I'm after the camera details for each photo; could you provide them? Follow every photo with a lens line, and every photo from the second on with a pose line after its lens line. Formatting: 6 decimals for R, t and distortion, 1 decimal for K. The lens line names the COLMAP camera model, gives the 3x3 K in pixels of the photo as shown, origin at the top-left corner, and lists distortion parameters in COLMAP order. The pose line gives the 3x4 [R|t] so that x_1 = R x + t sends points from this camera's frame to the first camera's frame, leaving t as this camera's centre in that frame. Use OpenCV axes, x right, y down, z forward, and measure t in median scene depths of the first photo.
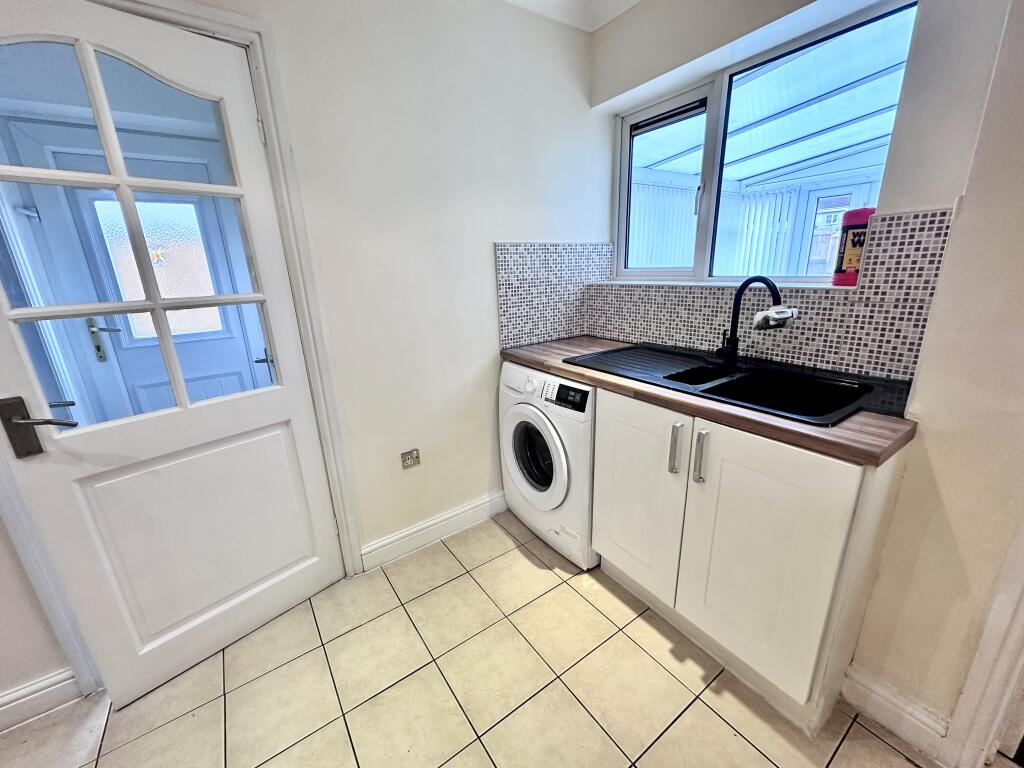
lens RADIAL K [[407.4, 0, 510.5], [0, 407.4, 386.2], [0, 0, 1]] dist [-0.002395, 0.000204]
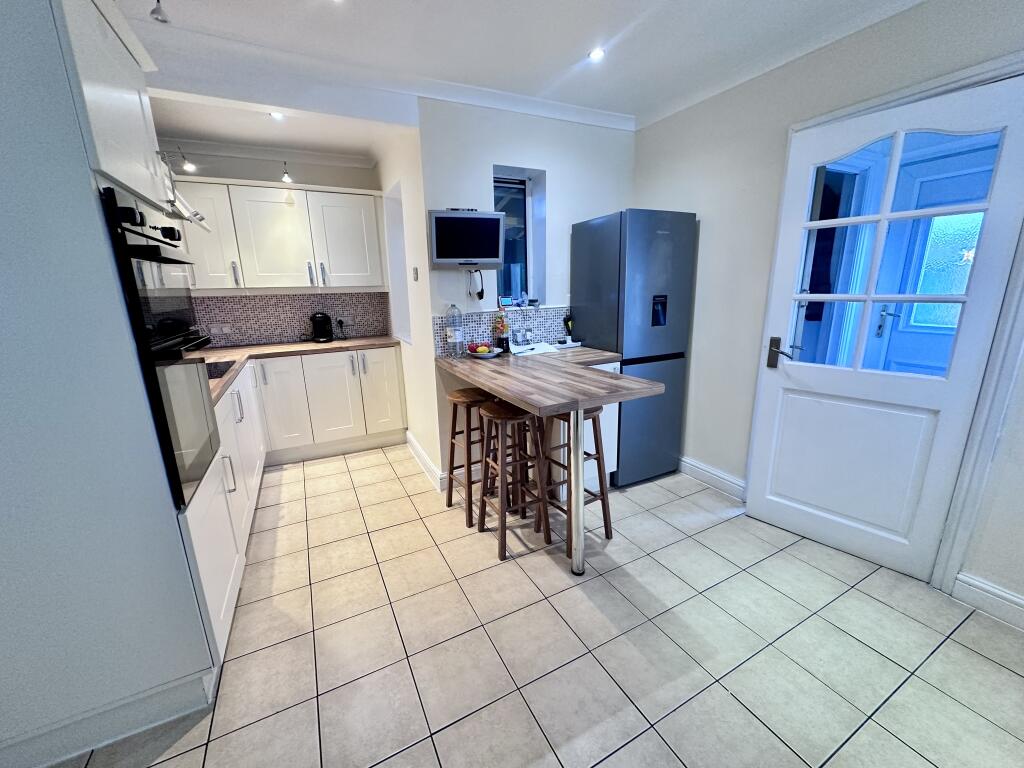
lens RADIAL K [[407.4, 0, 510.5], [0, 407.4, 386.2], [0, 0, 1]] dist [-0.002395, 0.000204]
pose [[-0.127624, 0.281108, -0.951152, 0.645266], [-0.251466, 0.918488, 0.305196, -0.021914], [0.959415, 0.278133, -0.046532, -0.078962]]
